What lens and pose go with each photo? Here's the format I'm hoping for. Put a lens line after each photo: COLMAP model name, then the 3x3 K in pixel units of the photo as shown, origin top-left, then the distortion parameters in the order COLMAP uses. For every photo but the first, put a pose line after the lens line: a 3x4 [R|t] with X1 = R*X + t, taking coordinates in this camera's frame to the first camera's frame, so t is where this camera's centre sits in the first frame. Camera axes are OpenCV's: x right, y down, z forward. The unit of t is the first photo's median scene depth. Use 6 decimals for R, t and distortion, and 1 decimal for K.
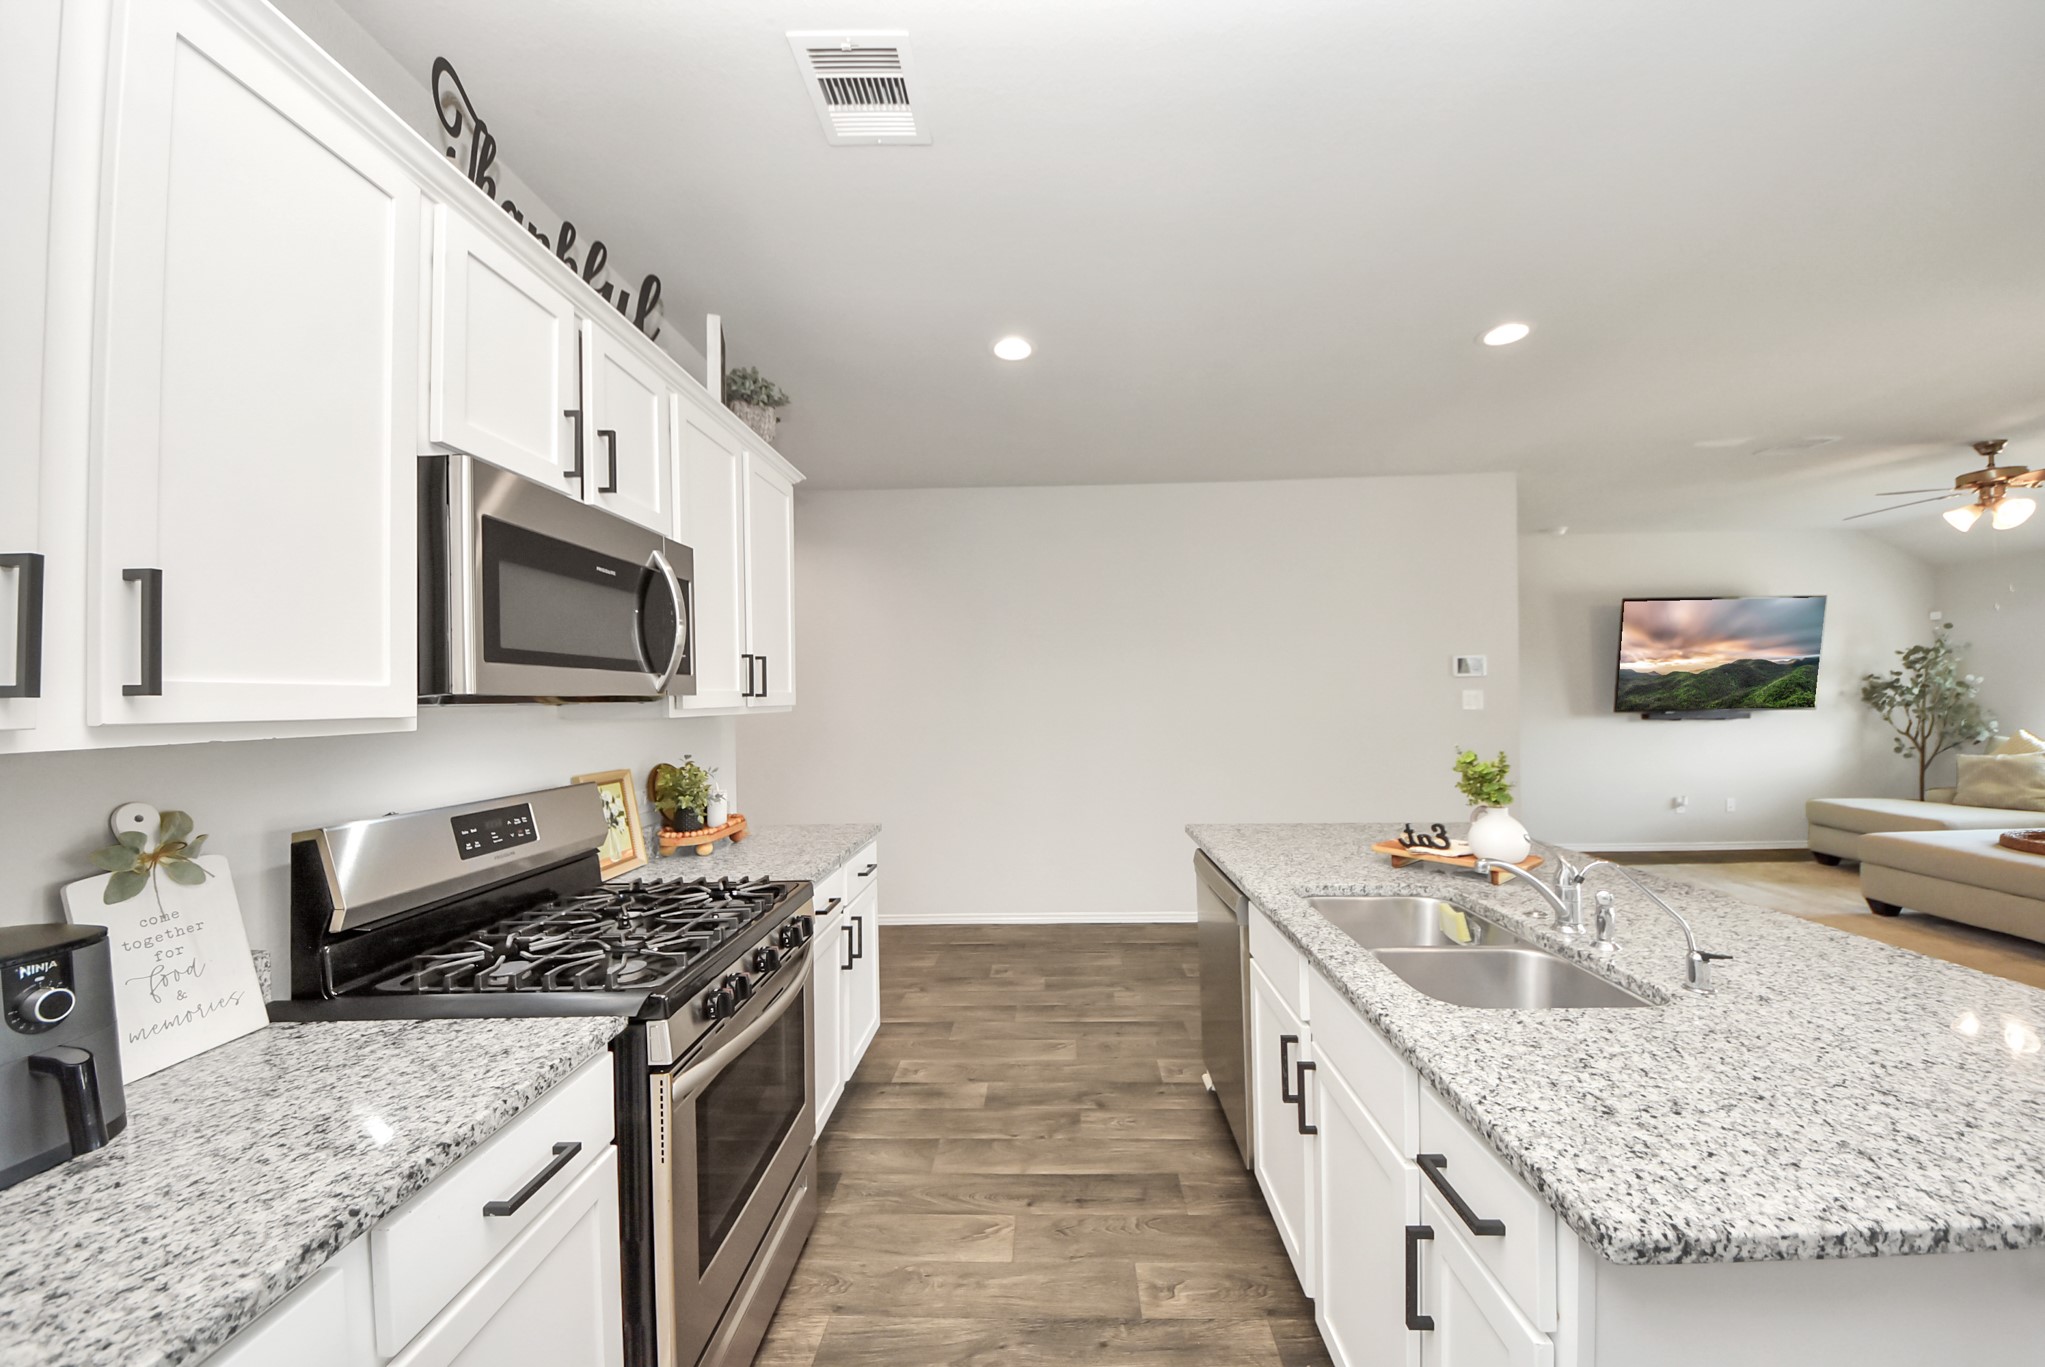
lens RADIAL K [[712.8, 0, 1030.0], [0, 712.8, 716.6], [0, 0, 1]] dist [-0.000009, 0.000000]
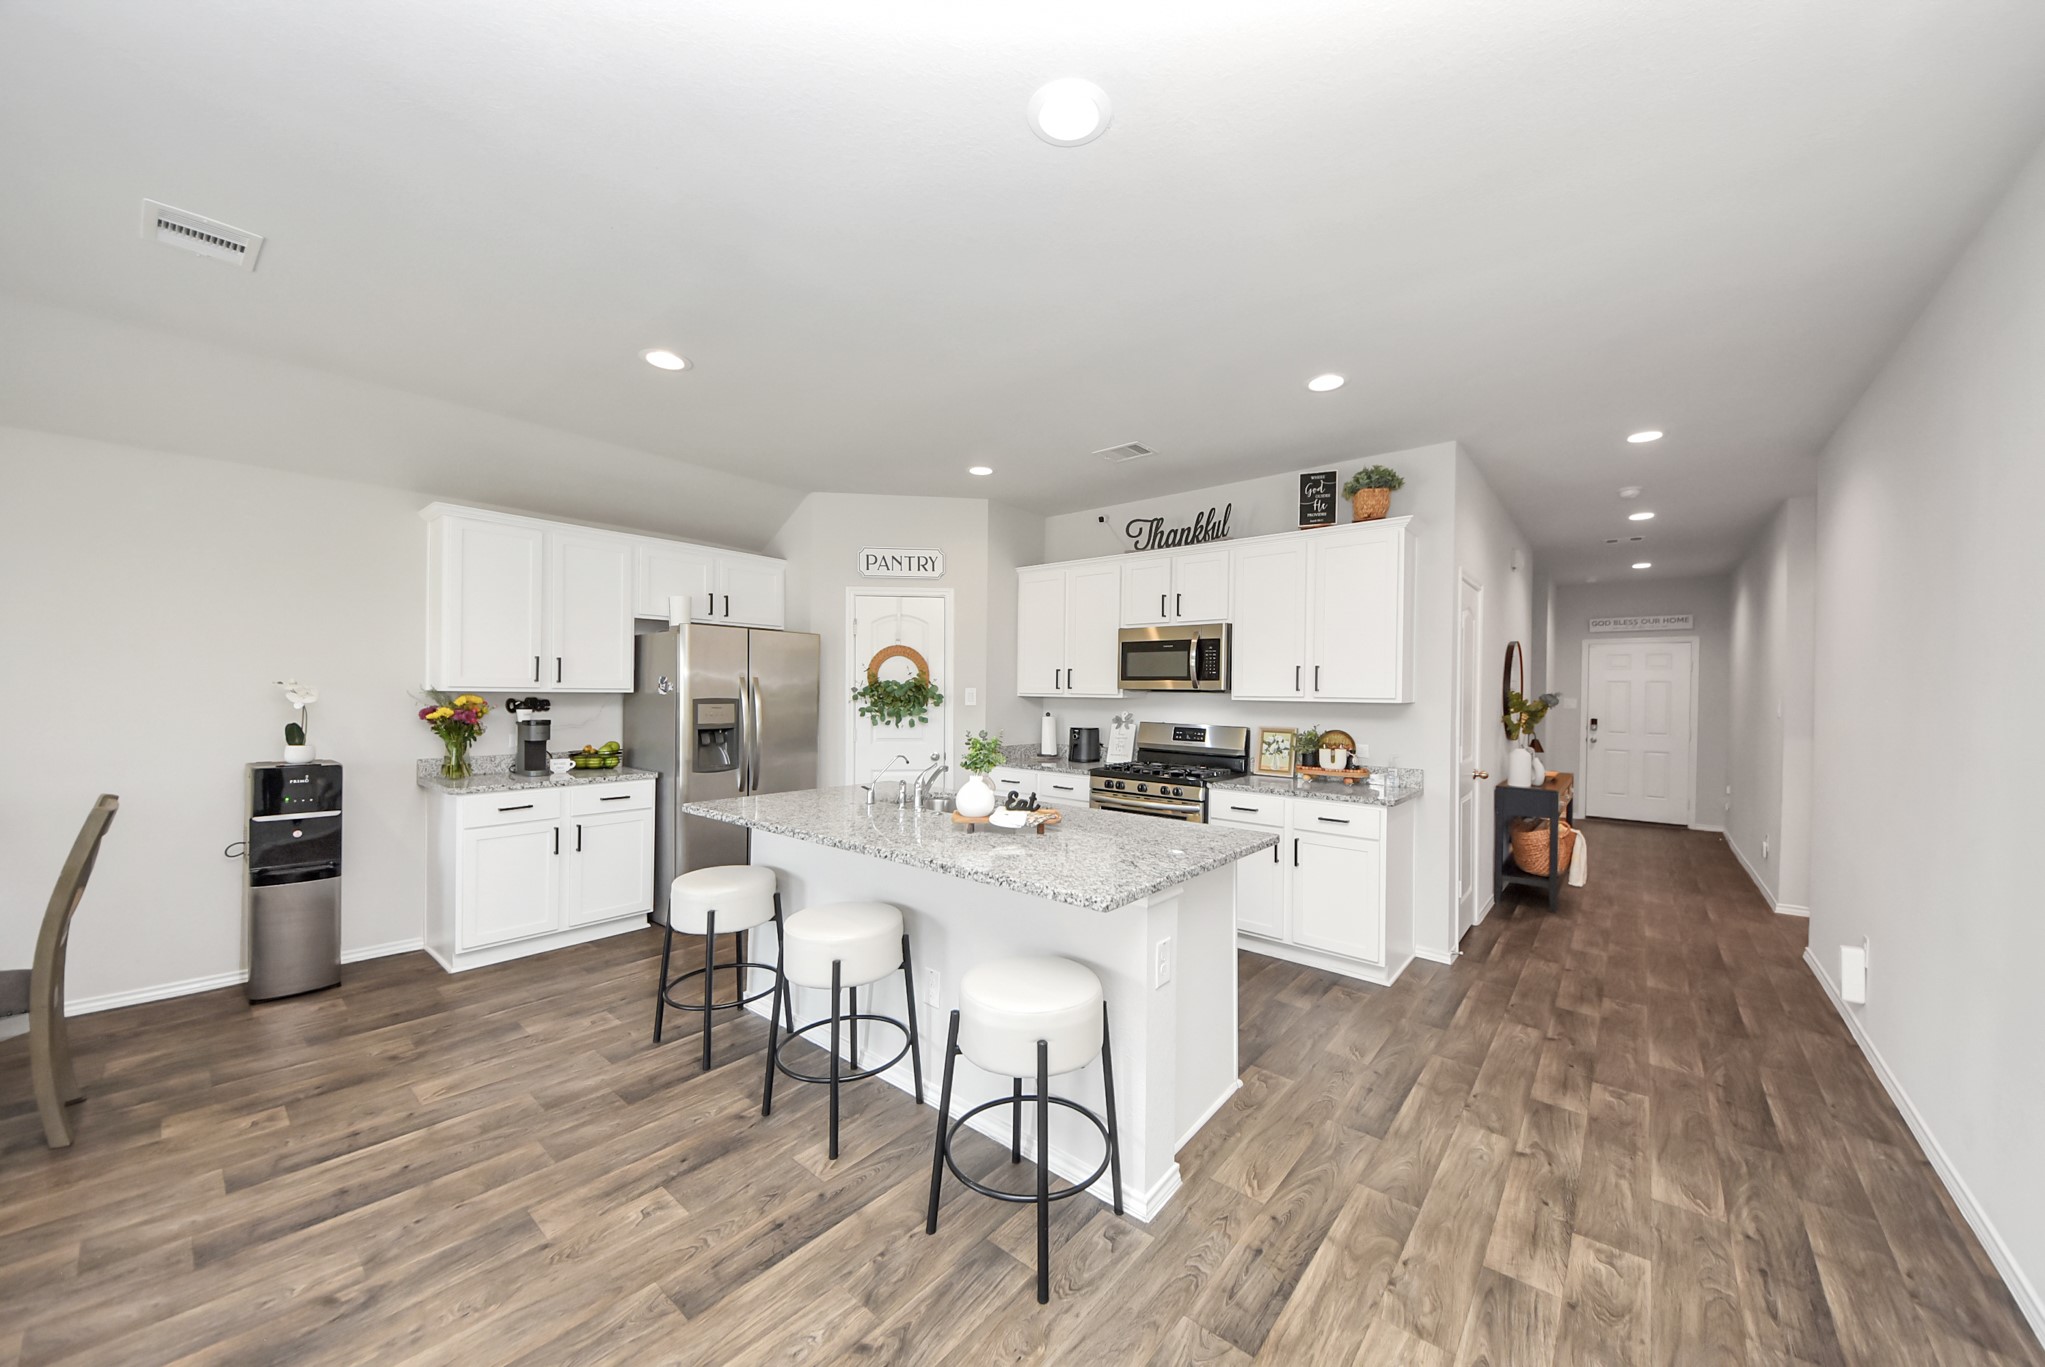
lens RADIAL K [[730.8, 0, 1036.7], [0, 730.8, 692.6], [0, 0, 1]] dist [0.046463, -0.024963]
pose [[-0.628208, 0.001730, -0.778043, 1.652292], [-0.020372, 0.999618, 0.018672, -0.049511], [0.777778, 0.027580, -0.627933, 1.987947]]
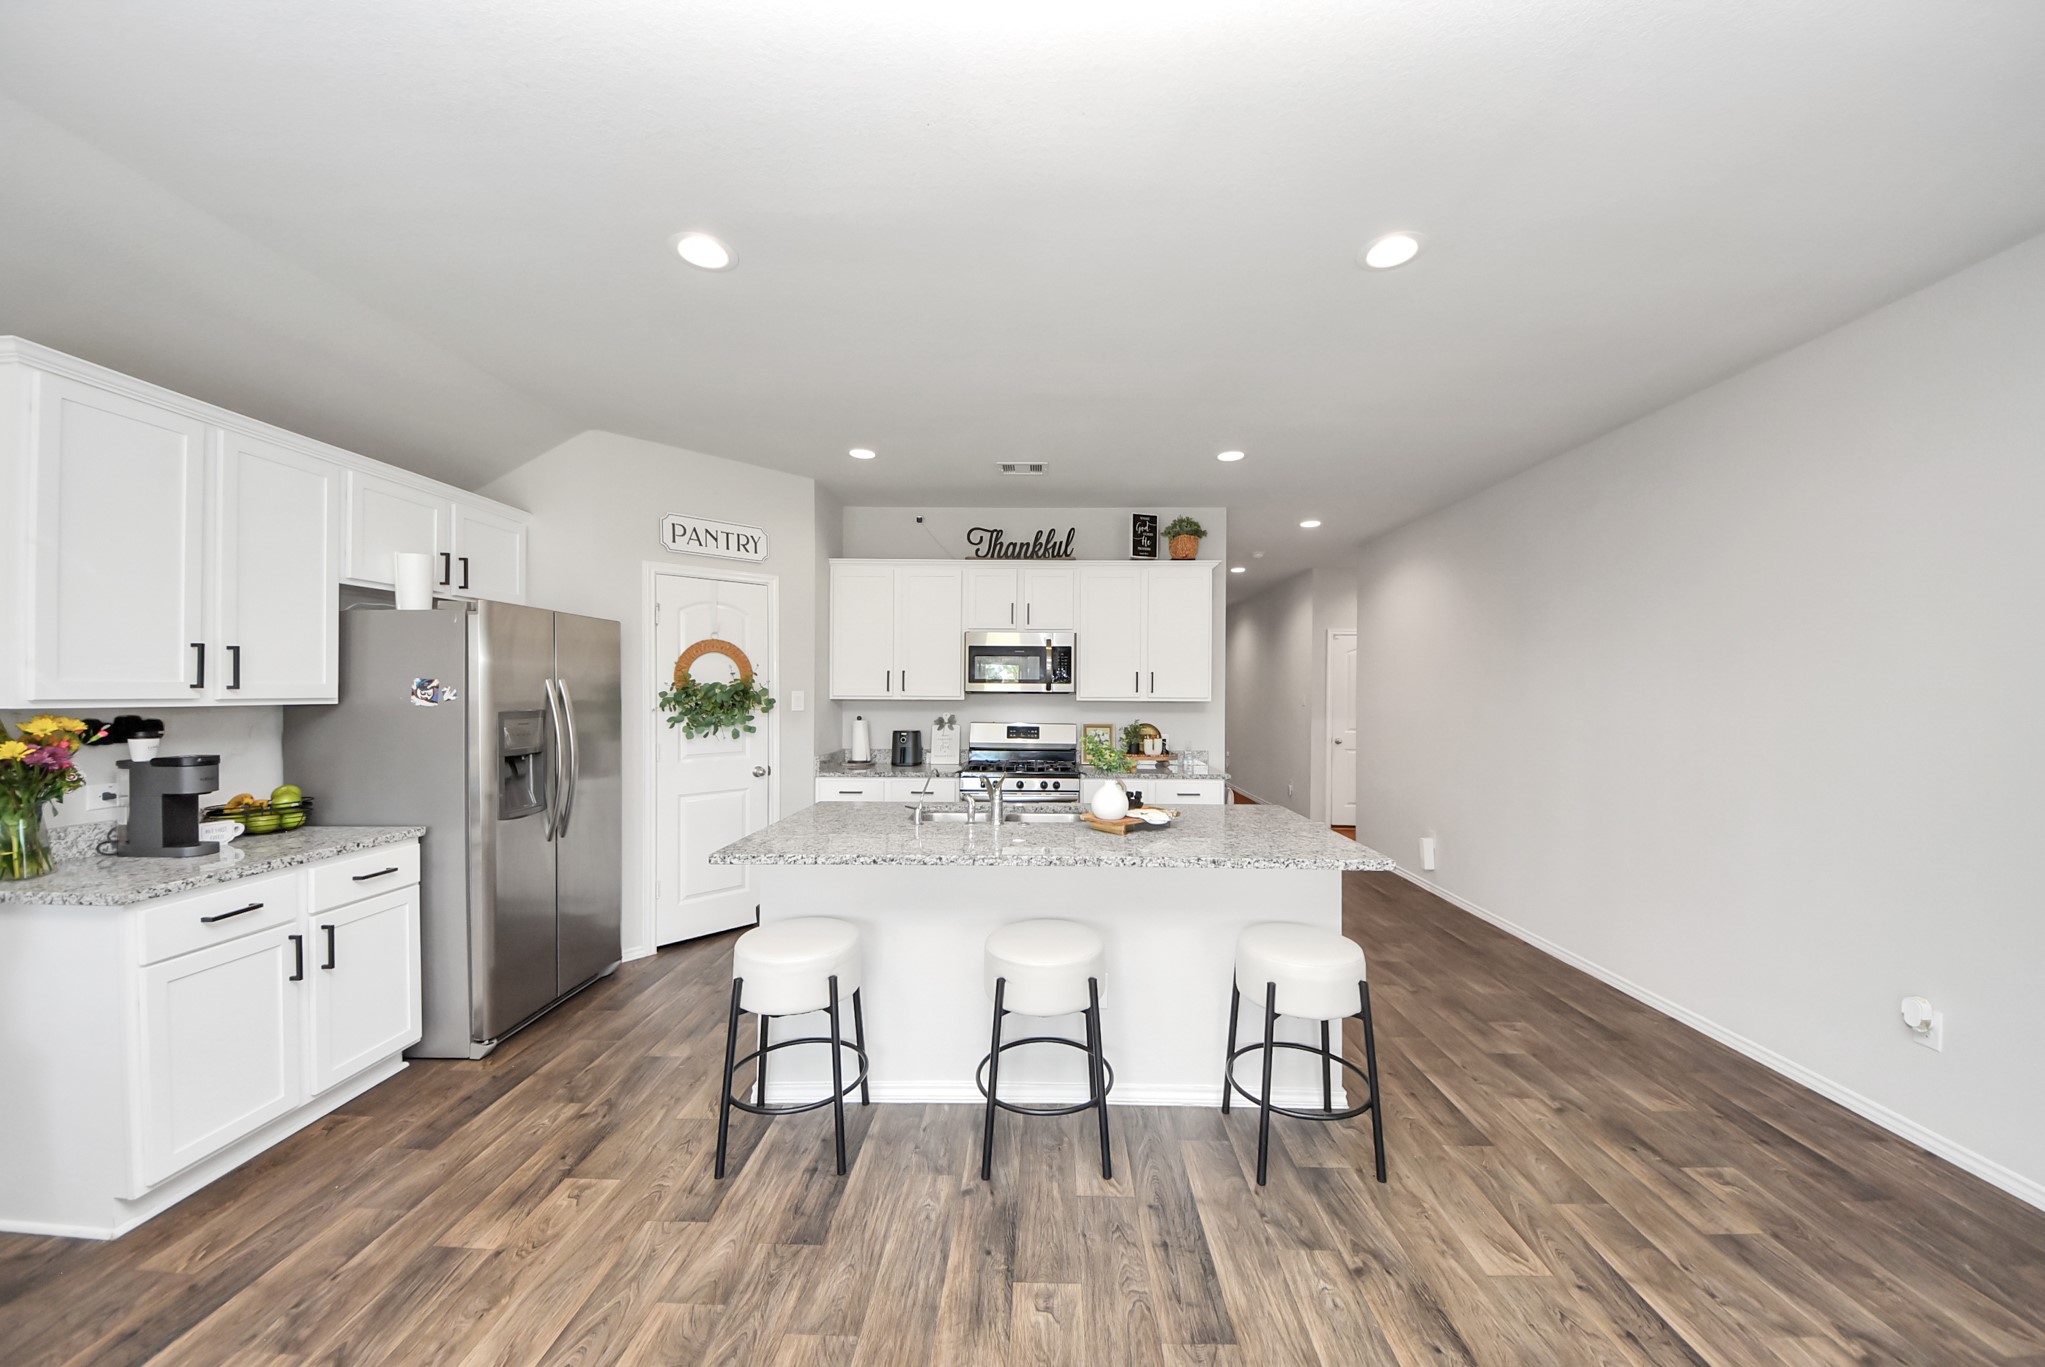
lens RADIAL K [[730.8, 0, 1036.7], [0, 730.8, 692.6], [0, 0, 1]] dist [0.046463, -0.024963]
pose [[0.001702, 0.009819, -0.999950, 2.094806], [-0.023314, 0.999680, 0.009777, -0.047118], [0.999727, 0.023296, 0.001930, 0.872753]]
